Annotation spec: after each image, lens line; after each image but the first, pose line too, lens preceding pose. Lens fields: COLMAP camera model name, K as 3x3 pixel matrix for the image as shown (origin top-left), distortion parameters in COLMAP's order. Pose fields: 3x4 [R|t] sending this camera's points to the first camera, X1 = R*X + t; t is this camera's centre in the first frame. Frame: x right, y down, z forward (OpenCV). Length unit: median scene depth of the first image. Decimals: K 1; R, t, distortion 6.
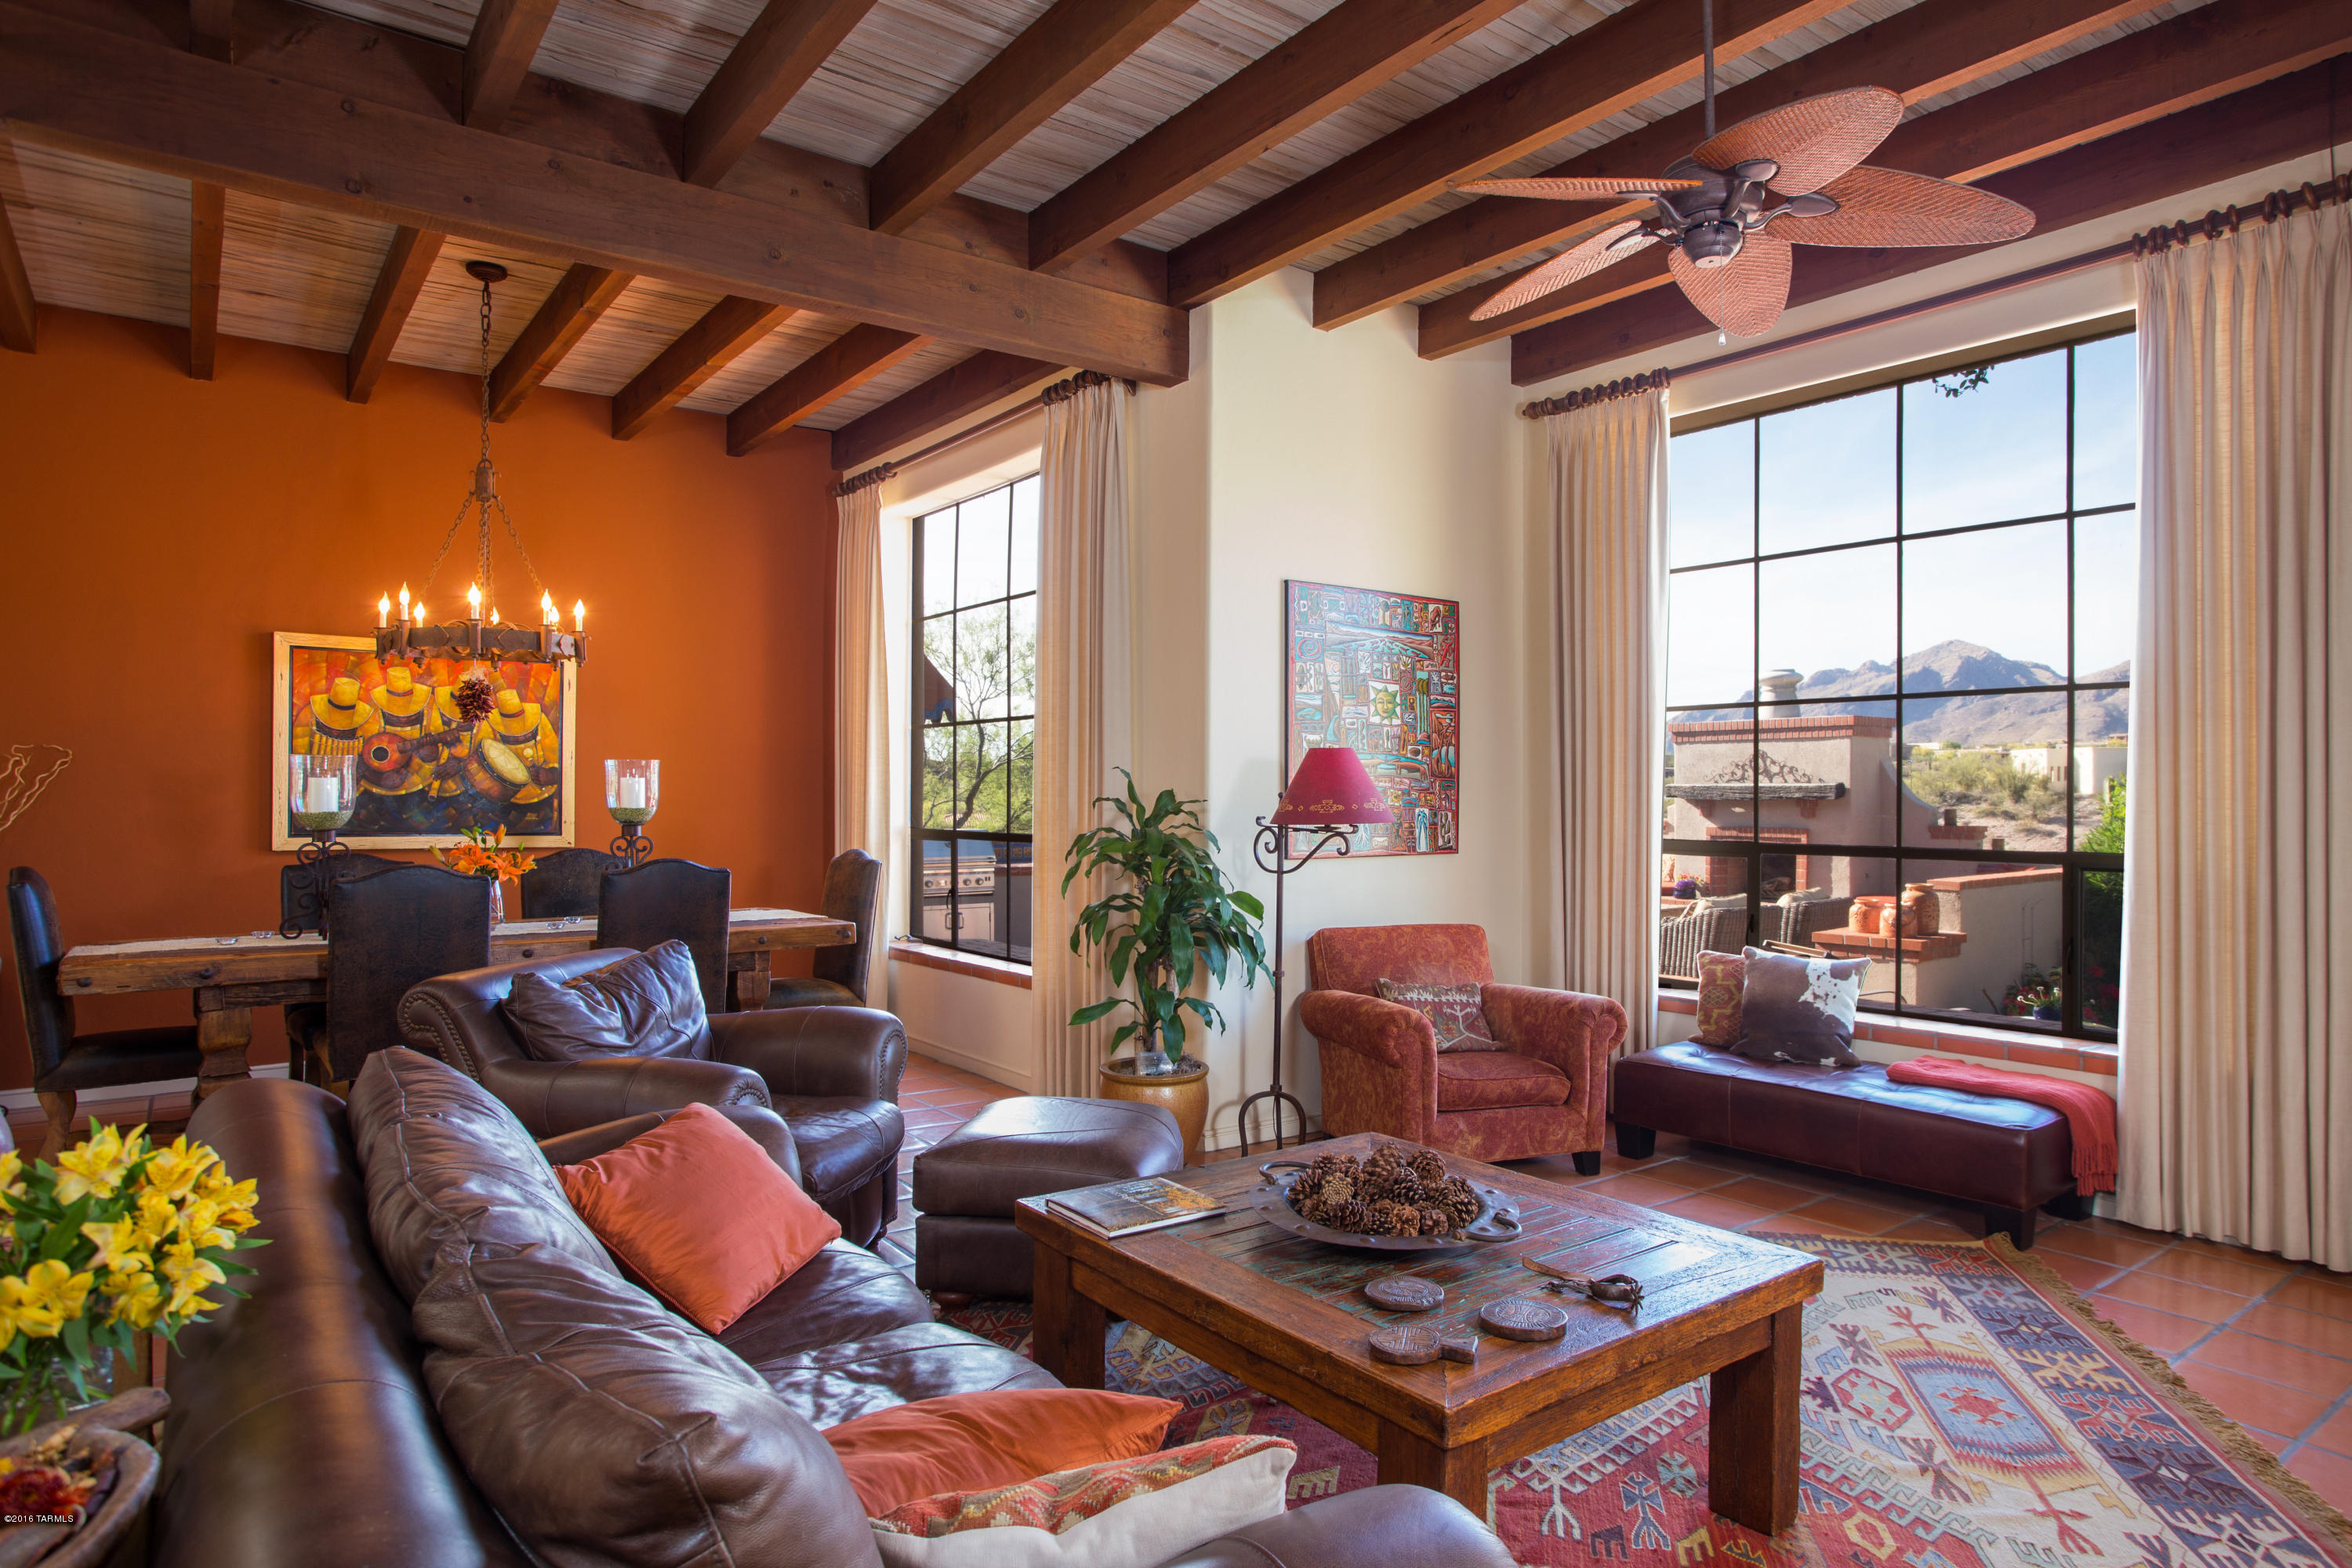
lens RADIAL K [[1372.5, 0, 1177.1], [0, 1372.5, 789.9], [0, 0, 1]] dist [-0.020411, 0.001351]
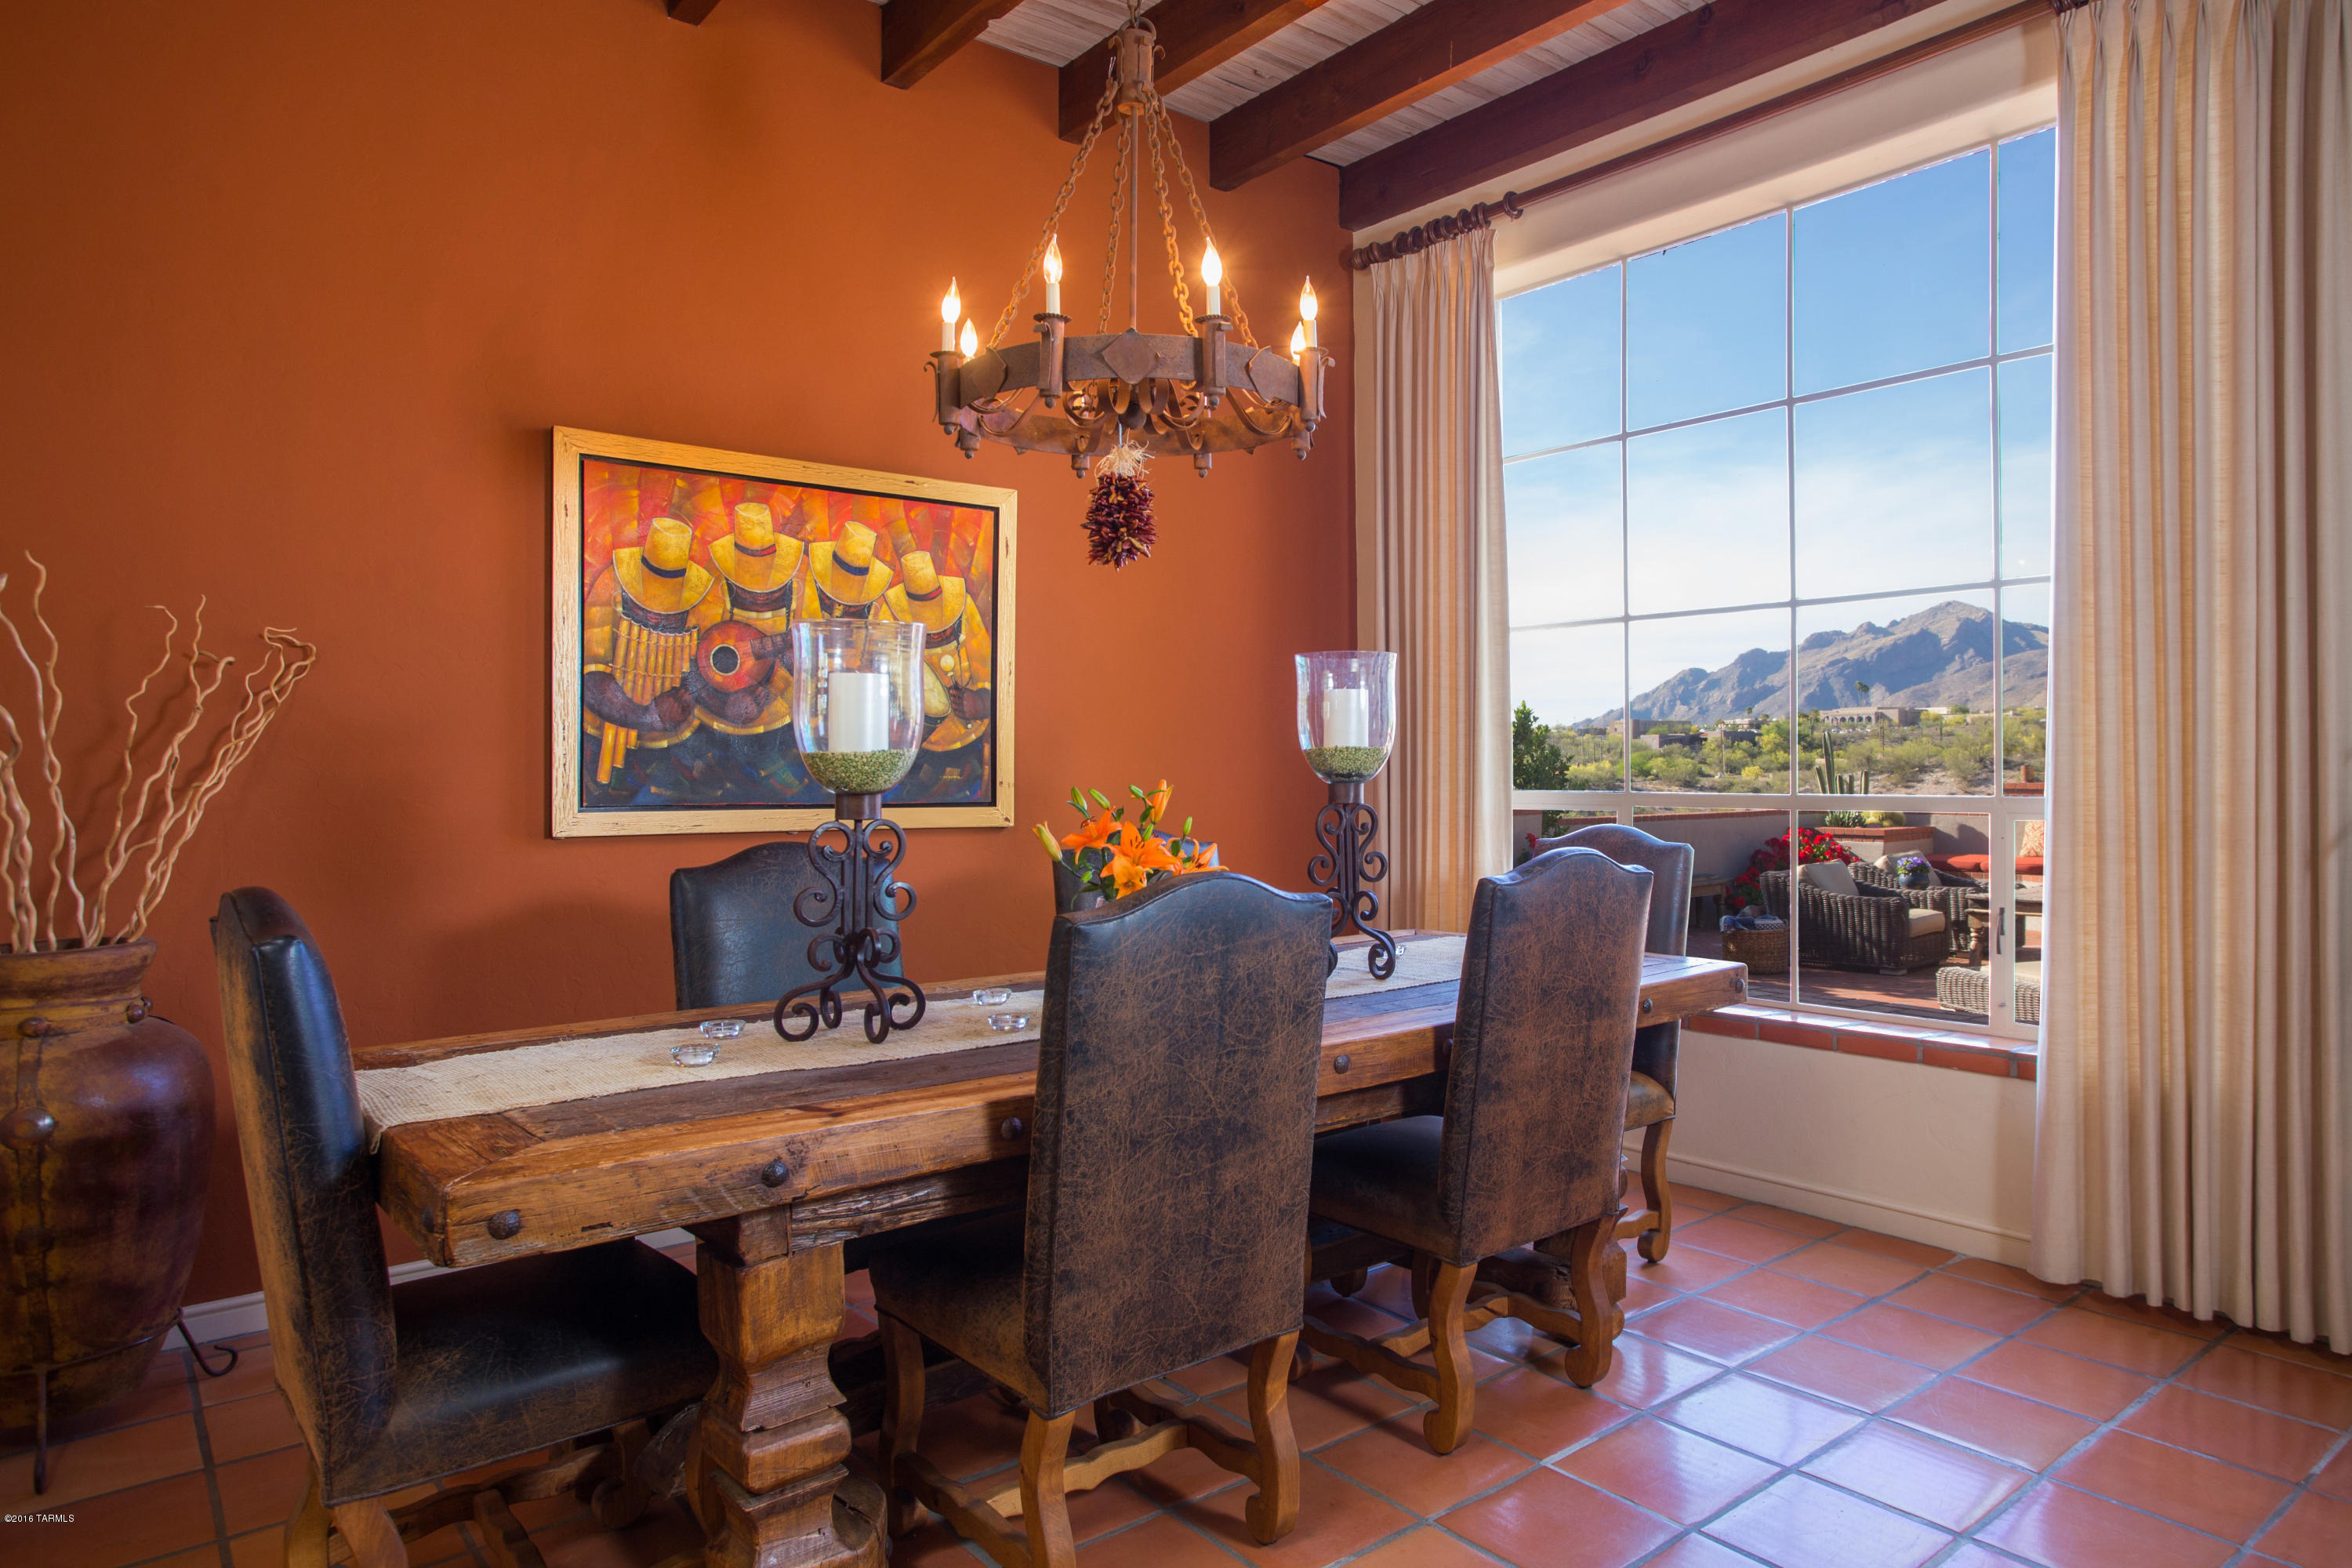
lens RADIAL K [[1424.5, 0, 1177.1], [0, 1424.5, 773.8], [0, 0, 1]] dist [-0.050489, -0.000665]
pose [[0.998349, -0.004766, 0.057245, -0.434926], [0.004259, 0.999951, 0.008976, 0.015177], [-0.057285, -0.008717, 0.998320, 0.418907]]
